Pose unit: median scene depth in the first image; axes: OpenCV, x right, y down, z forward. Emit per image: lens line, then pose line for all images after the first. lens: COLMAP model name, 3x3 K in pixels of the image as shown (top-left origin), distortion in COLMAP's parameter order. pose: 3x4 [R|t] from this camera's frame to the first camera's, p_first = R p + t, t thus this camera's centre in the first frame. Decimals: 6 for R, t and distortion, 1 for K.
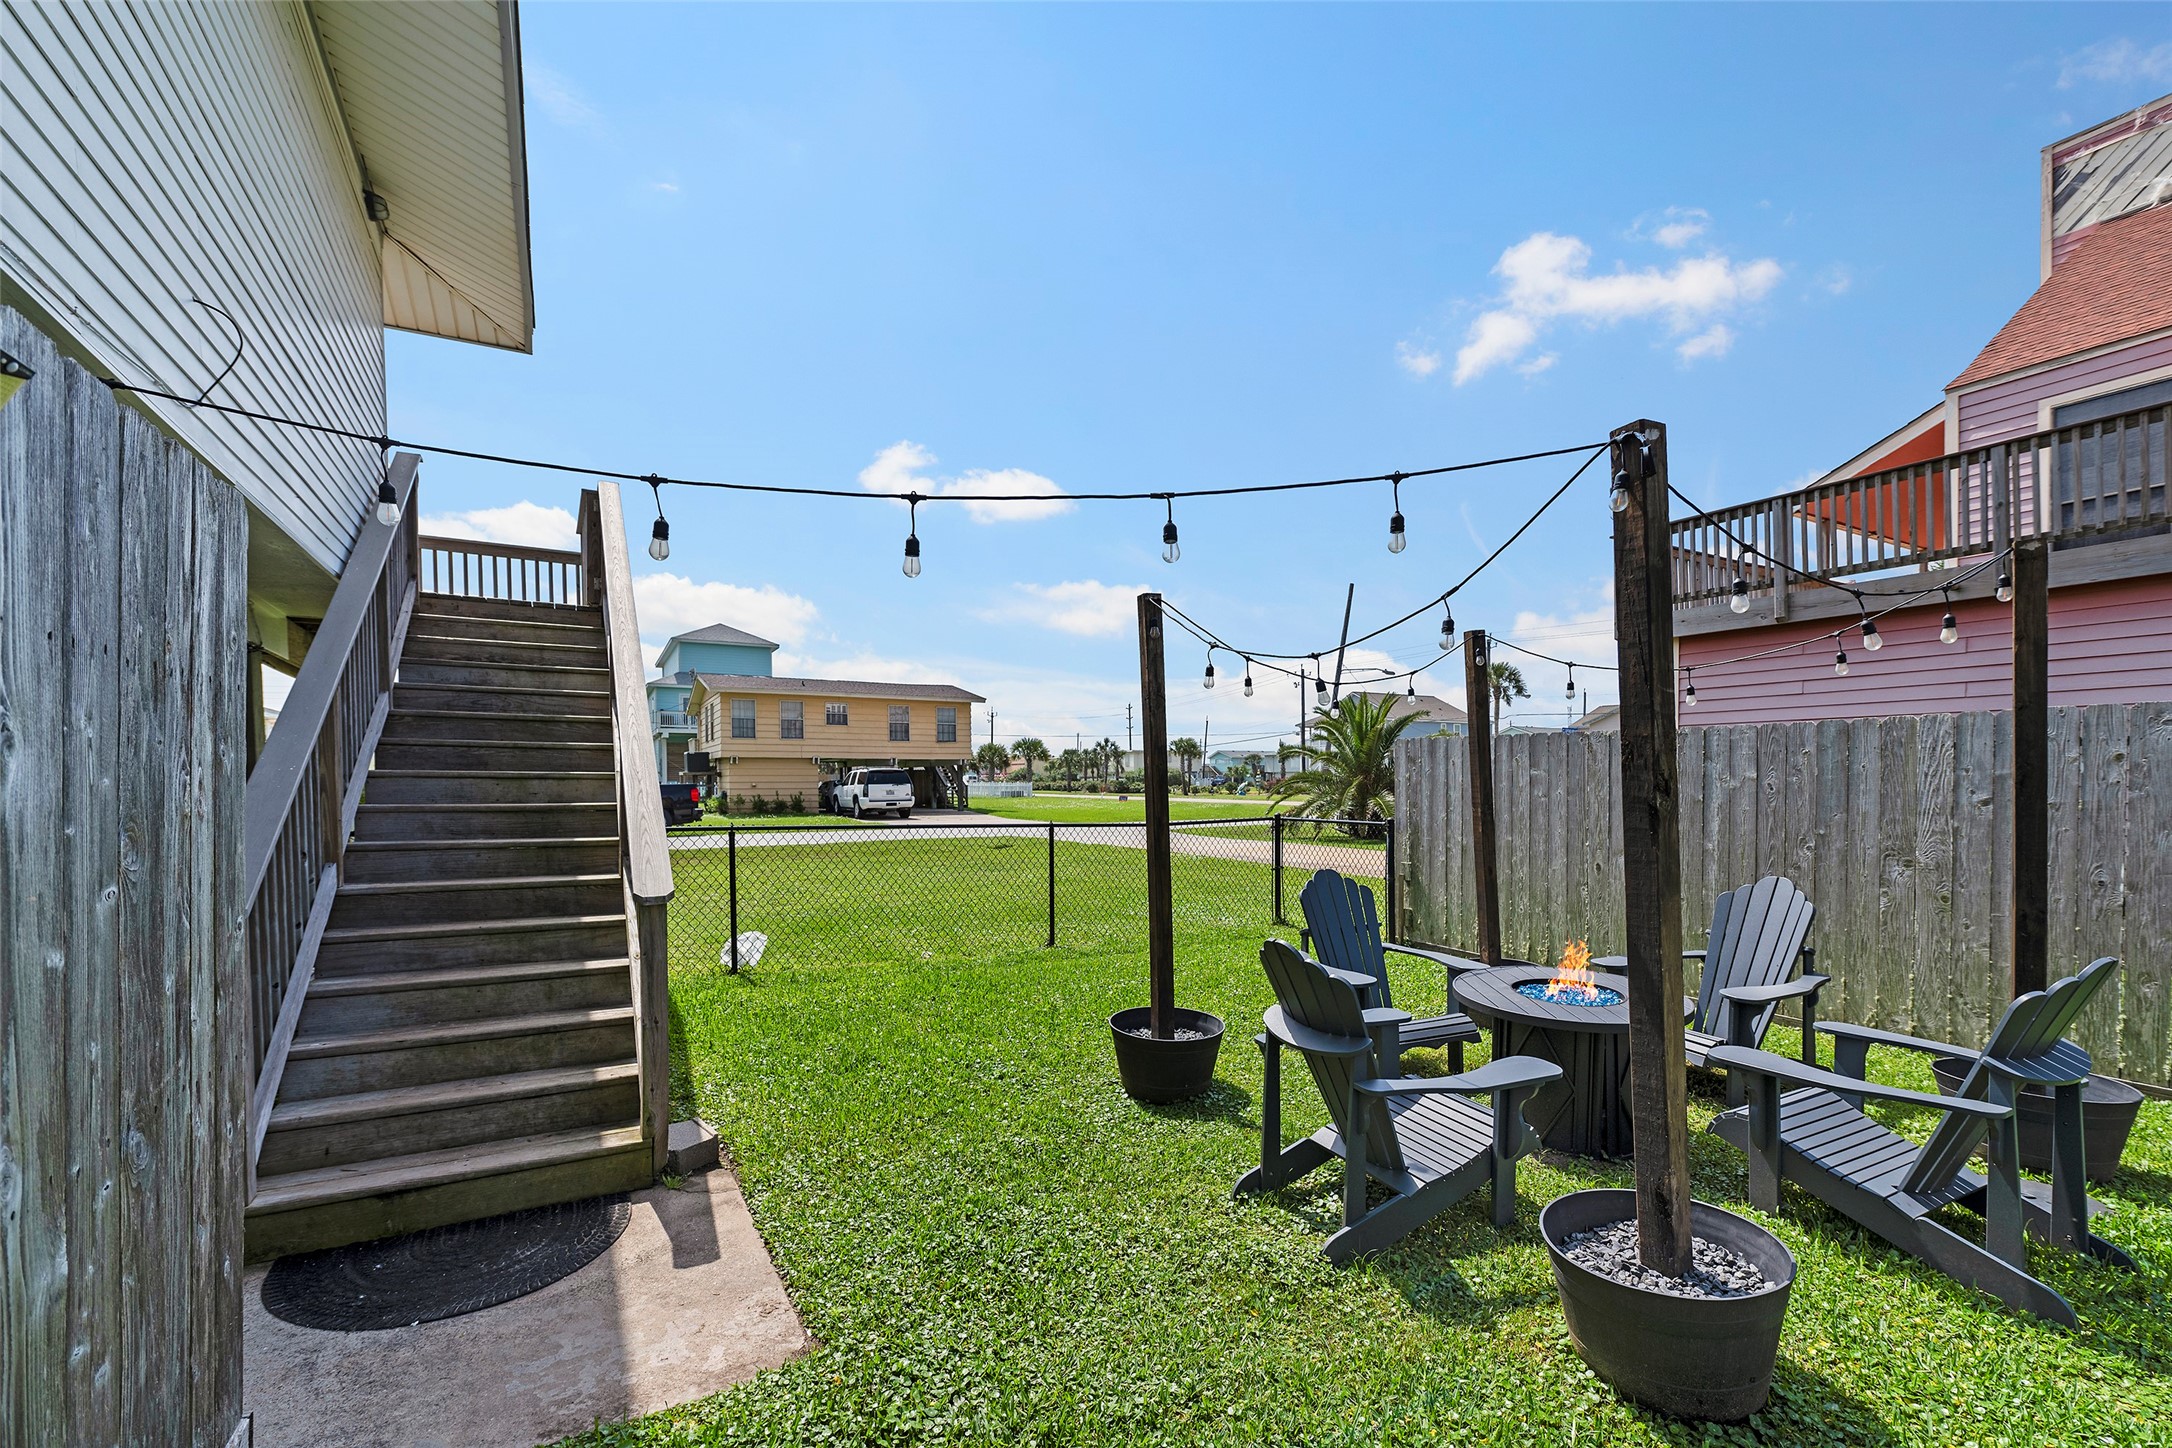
lens RADIAL K [[920.5, 0, 1094.6], [0, 920.5, 777.1], [0, 0, 1]] dist [-0.003228, -0.000290]
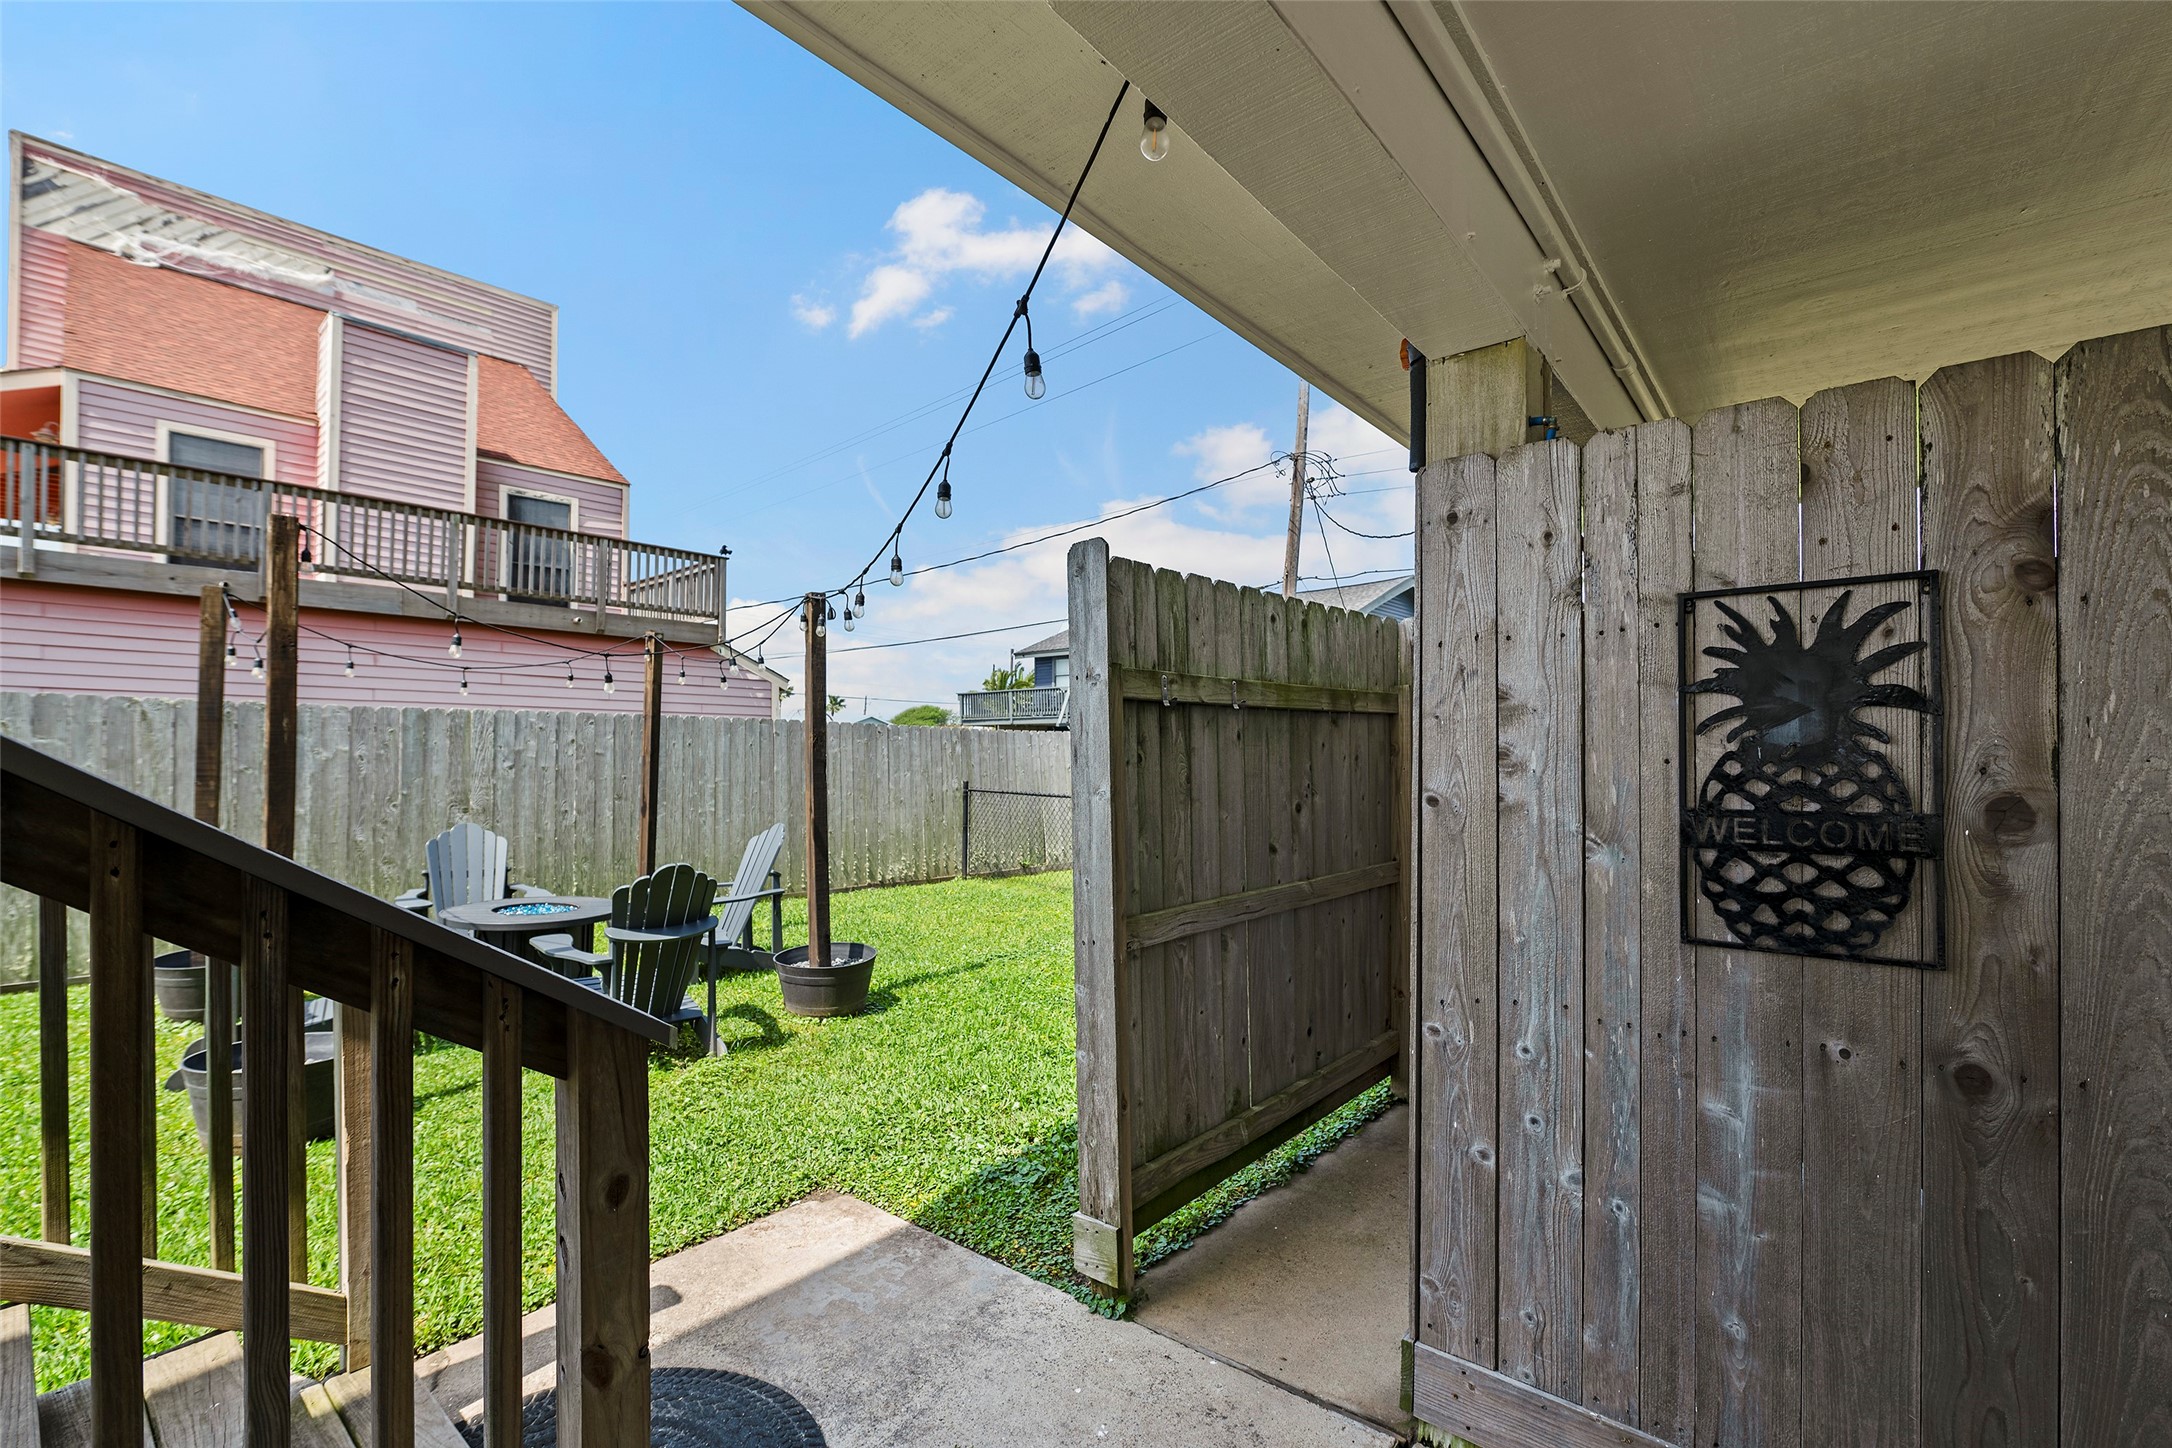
lens RADIAL K [[939.4, 0, 1101.7], [0, 939.4, 735.8], [0, 0, 1]] dist [-0.005256, -0.000417]
pose [[-0.339287, 0.023992, 0.940377, -0.735808], [-0.006319, 0.999594, -0.027783, 0.009261], [-0.940662, -0.015369, -0.338998, 0.472875]]
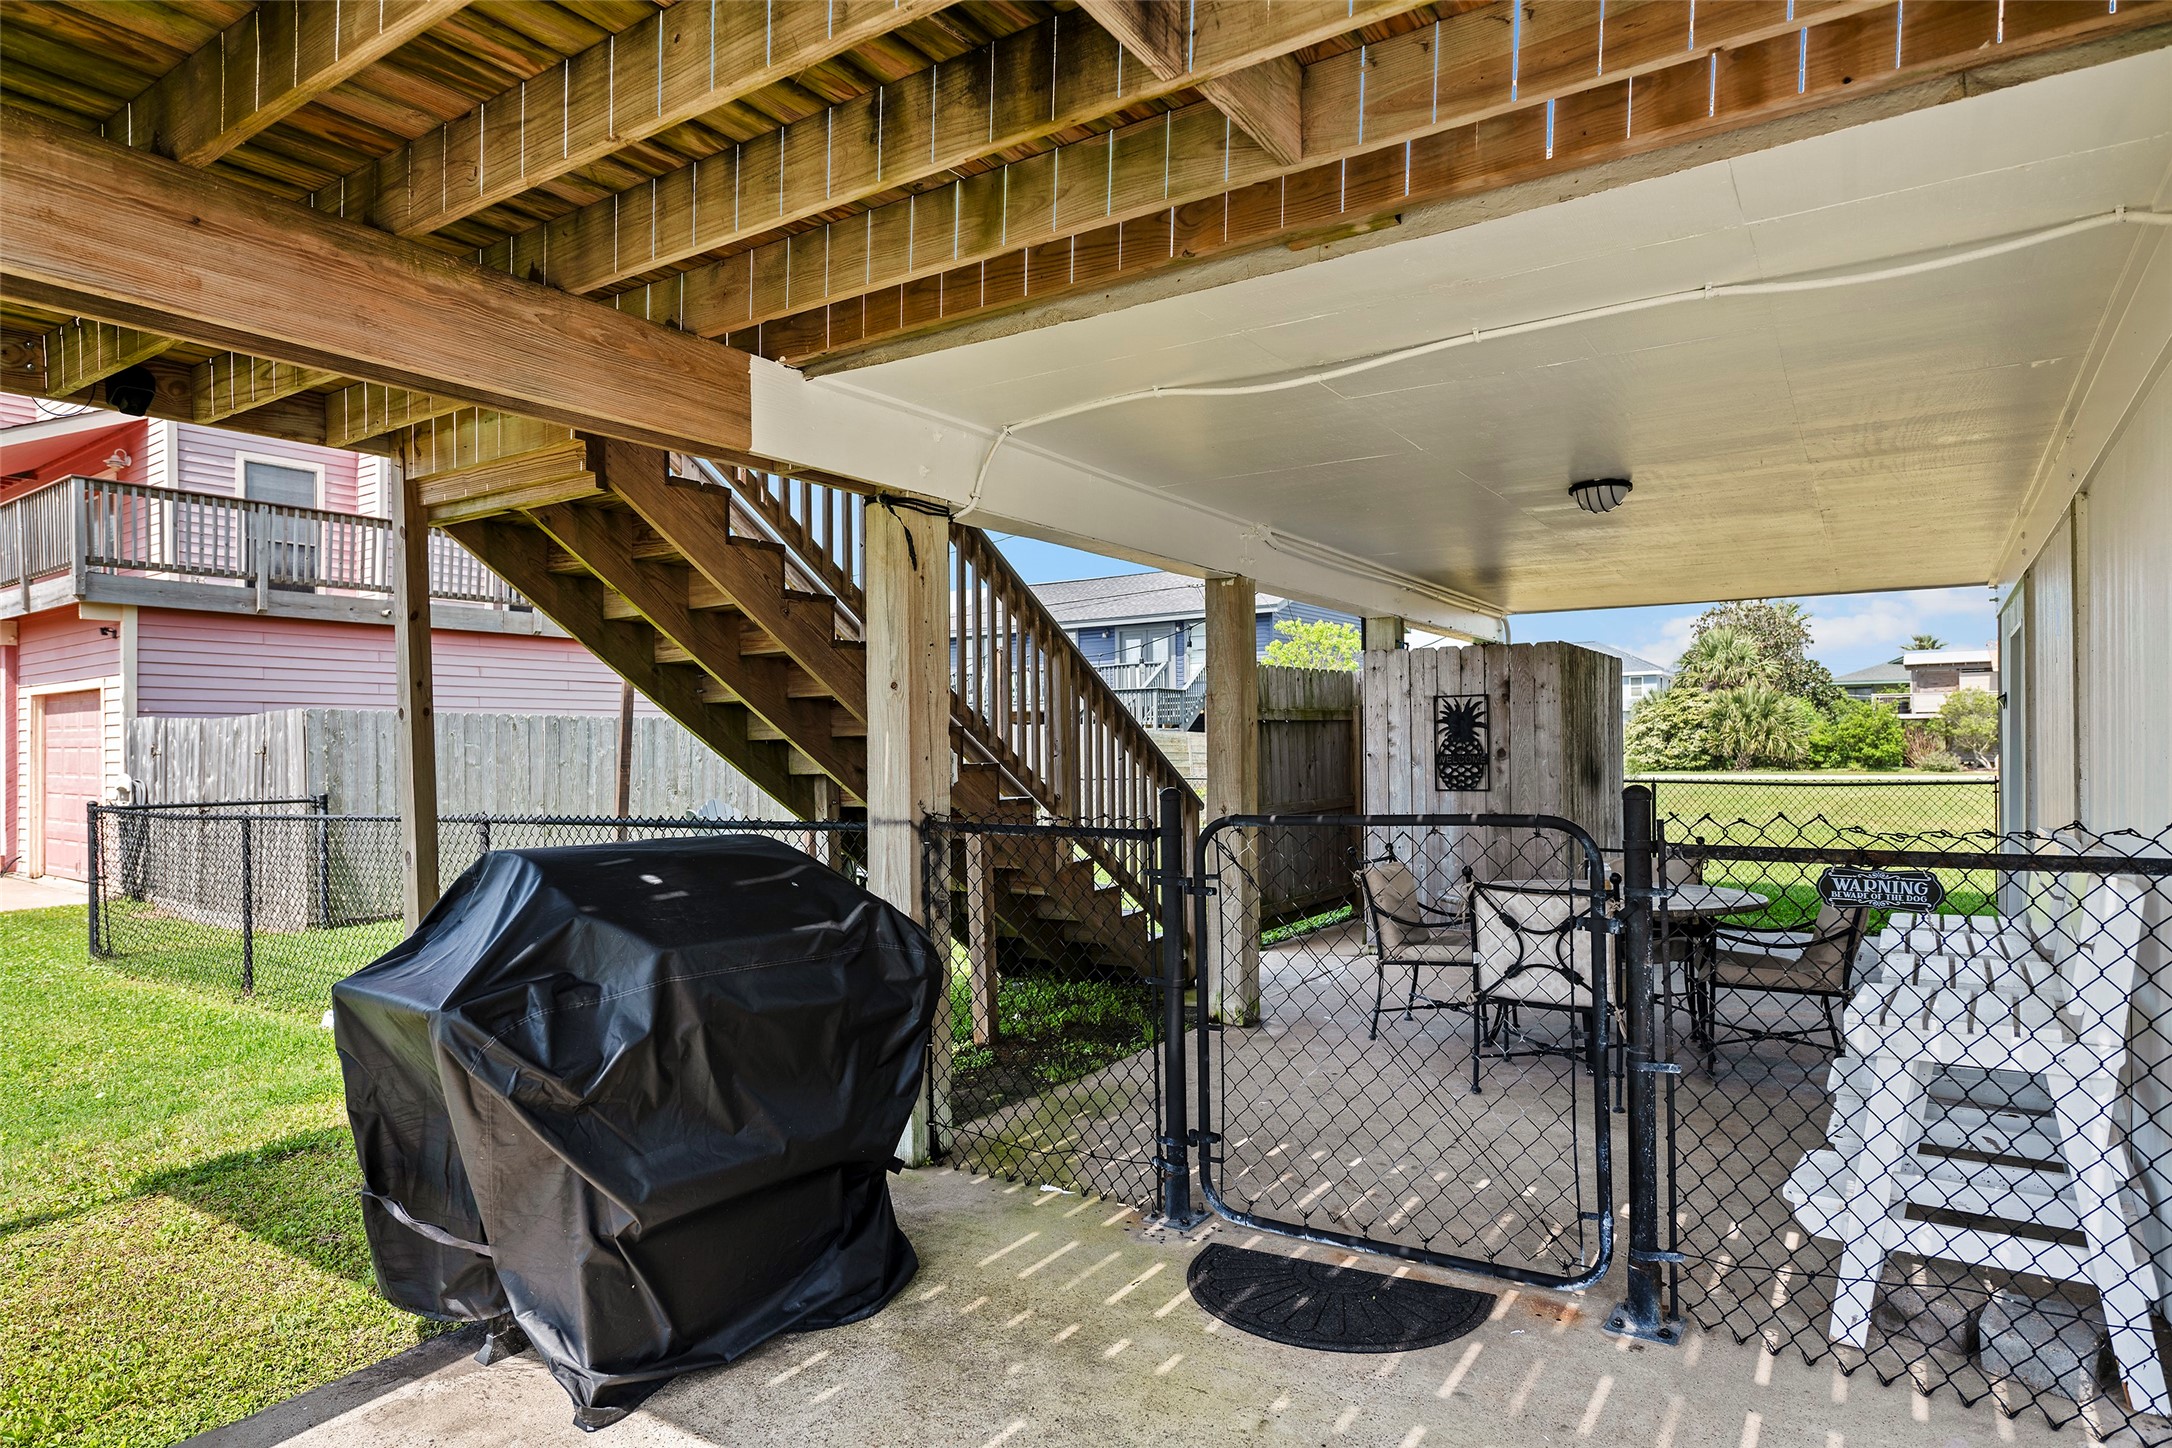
lens RADIAL K [[1238.8, 0, 1086.0], [0, 1238.8, 724.0], [0, 0, 1]] dist [-0.000595, -0.000257]
pose [[-0.442466, 0.026987, 0.896379, -1.609791], [0.009769, 0.999633, -0.025274, 0.019693], [-0.896732, -0.002426, -0.442567, 1.183580]]
